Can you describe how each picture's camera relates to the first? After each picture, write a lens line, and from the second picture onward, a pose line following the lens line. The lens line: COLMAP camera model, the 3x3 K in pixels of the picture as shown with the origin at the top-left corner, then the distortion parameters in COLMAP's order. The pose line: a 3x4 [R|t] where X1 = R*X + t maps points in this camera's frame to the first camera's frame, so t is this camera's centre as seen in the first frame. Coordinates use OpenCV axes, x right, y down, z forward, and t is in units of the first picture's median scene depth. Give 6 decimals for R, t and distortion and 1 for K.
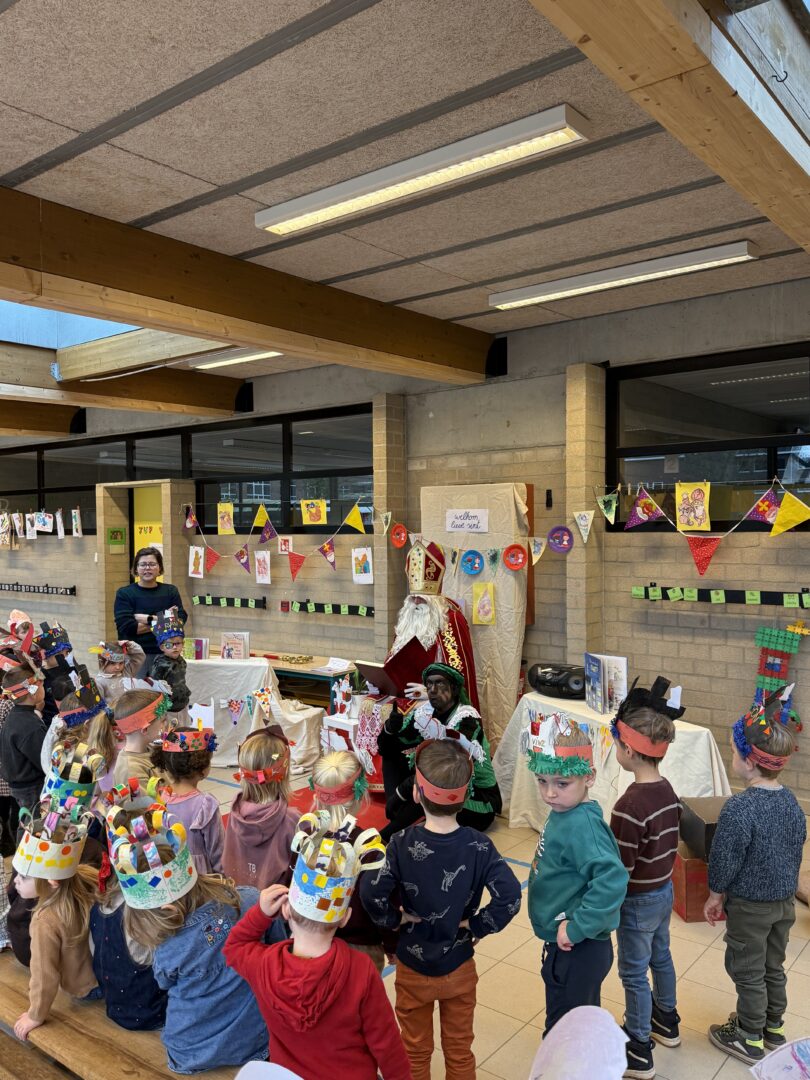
lens RADIAL K [[853.8, 0, 407.1], [0, 853.8, 540.7], [0, 0, 1]] dist [0.173917, -0.351785]
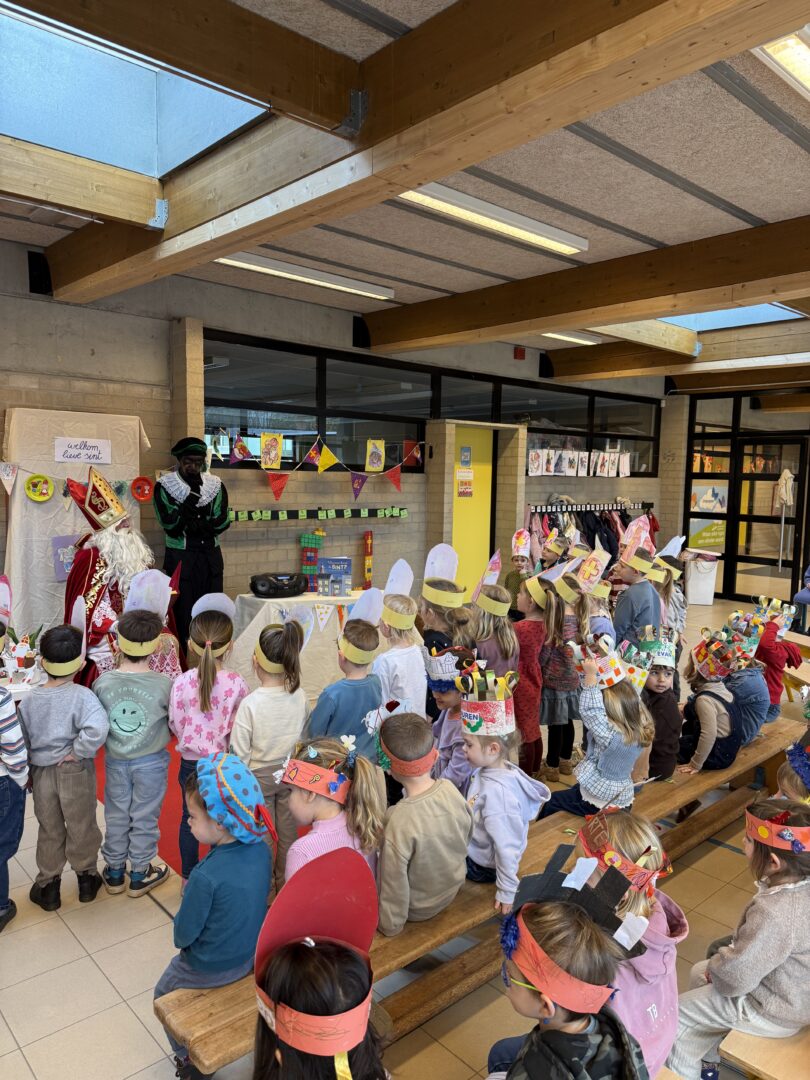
lens RADIAL K [[755.5, 0, 406.5], [0, 755.5, 543.3], [0, 0, 1]] dist [0.161805, -0.285912]
pose [[0.159151, -0.076387, 0.984295, -0.769654], [-0.006884, 0.996892, 0.078478, 0.009762], [-0.987230, -0.019266, 0.158131, 0.548452]]
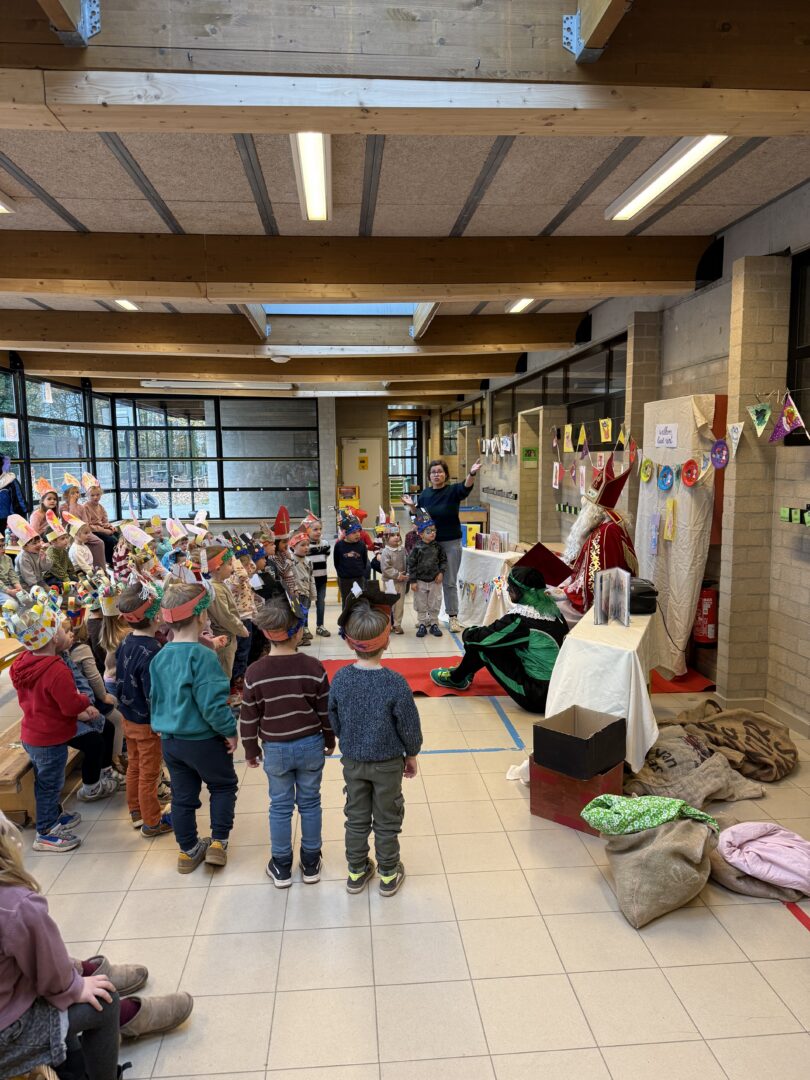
lens RADIAL K [[755.5, 0, 406.5], [0, 755.5, 543.3], [0, 0, 1]] dist [0.161805, -0.285912]
pose [[0.686280, 0.083788, -0.722495, 0.556459], [-0.004986, 0.993861, 0.110523, 0.003660], [0.727320, -0.072247, 0.682485, 0.171941]]
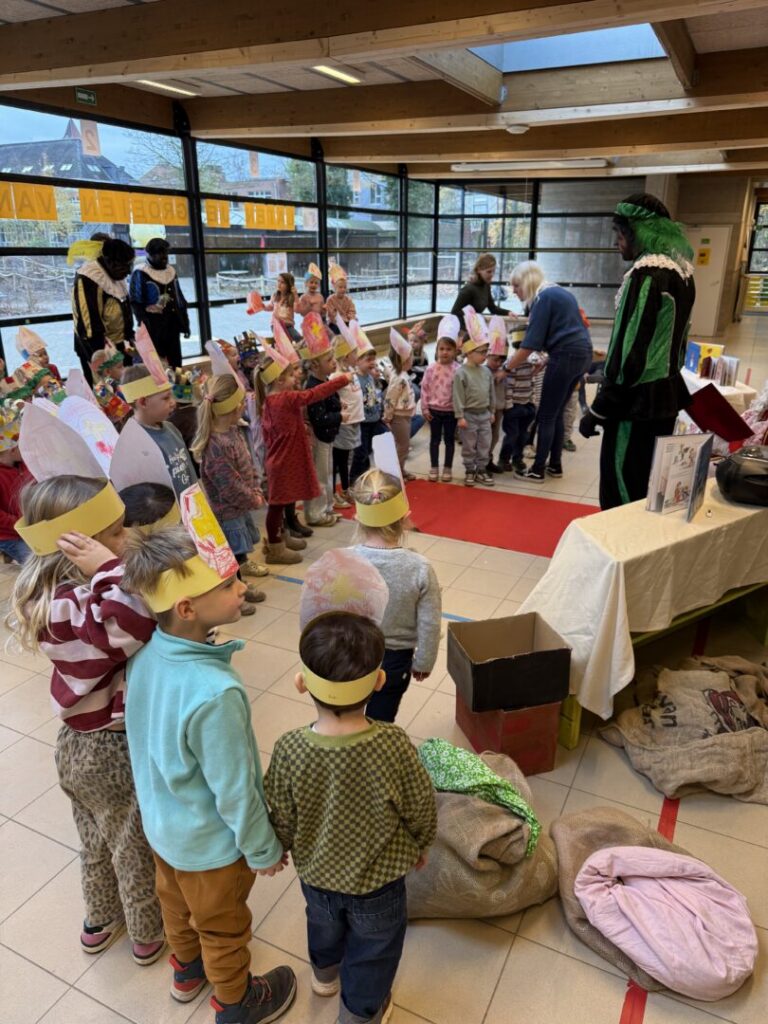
lens RADIAL K [[726.7, 0, 384.0], [0, 726.7, 512.0], [0, 0, 1]] dist [0.005812, -0.008462]
pose [[0.216925, 0.343745, -0.913665, 0.569909], [-0.018493, 0.937230, 0.348220, -0.004894], [0.976013, -0.058642, 0.209666, 0.503998]]
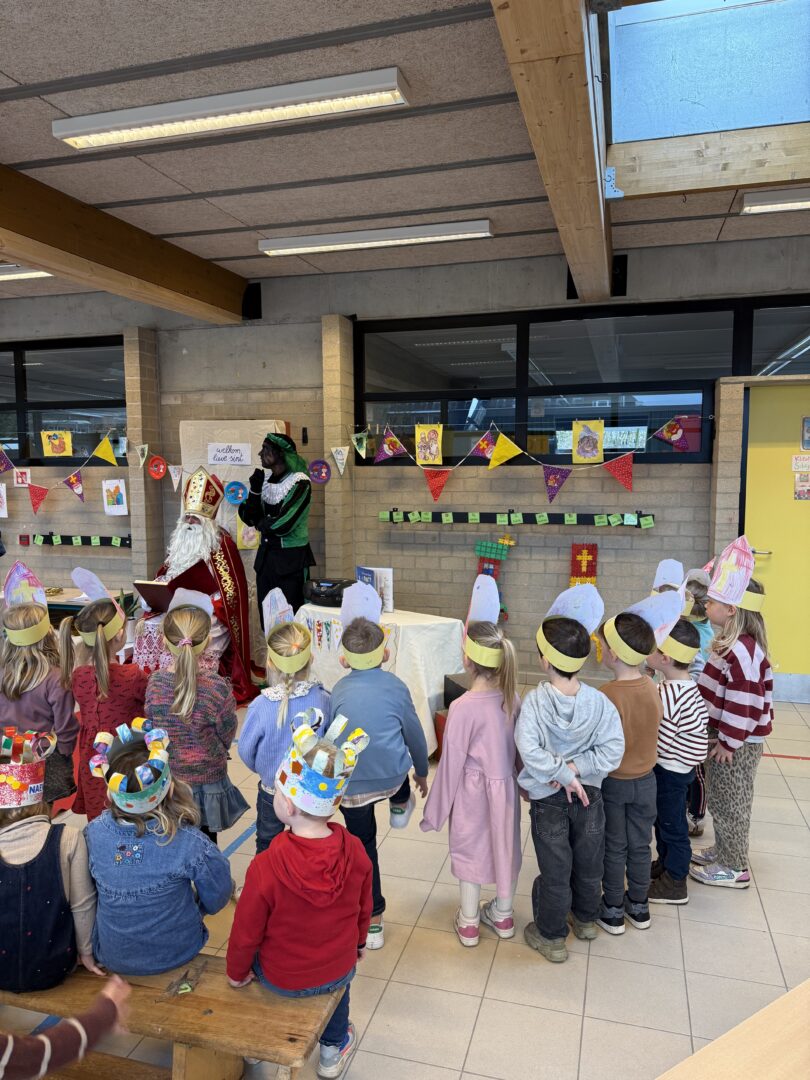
lens RADIAL K [[755.5, 0, 406.5], [0, 755.5, 543.3], [0, 0, 1]] dist [0.161805, -0.285912]
pose [[0.924137, -0.031500, 0.380760, -0.100434], [0.000490, 0.996692, 0.081268, 0.011435], [-0.382061, -0.074916, 0.921096, 0.020172]]
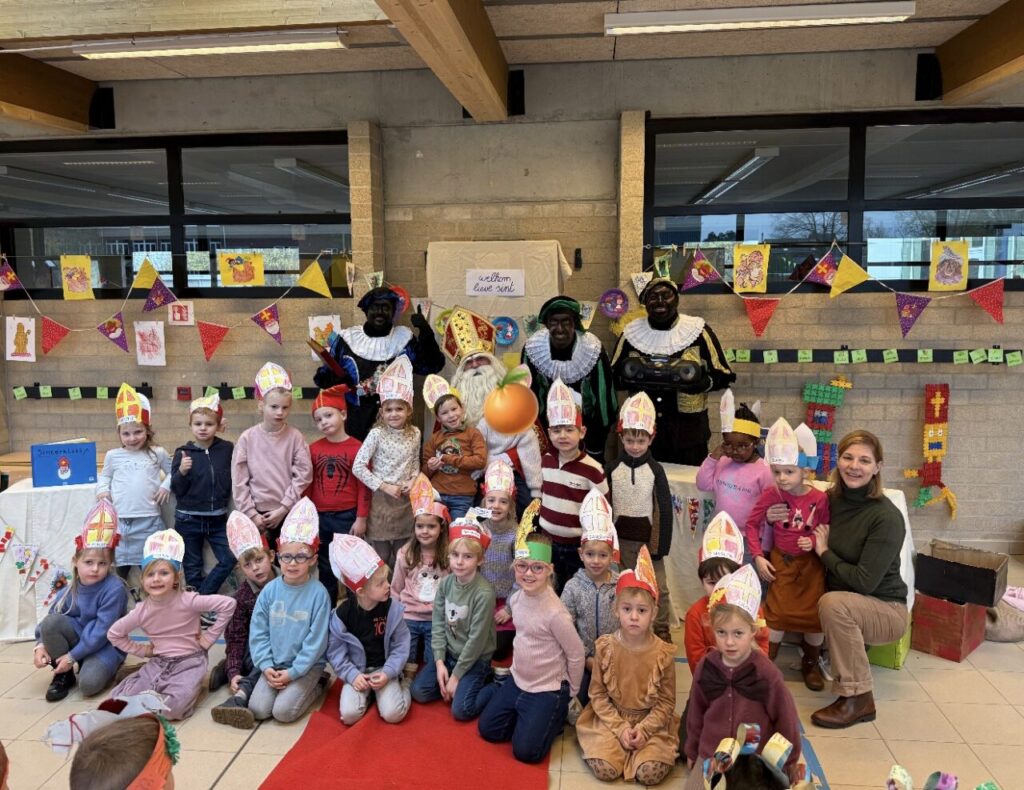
lens RADIAL K [[797.8, 0, 504.7], [0, 797.8, 360.0], [0, 0, 1]] dist [0.184553, -0.373743]
pose [[0.844830, -0.049785, 0.532713, -0.384682], [0.009932, 0.996949, 0.077418, -0.008524], [-0.534942, -0.060114, 0.842748, 0.327019]]
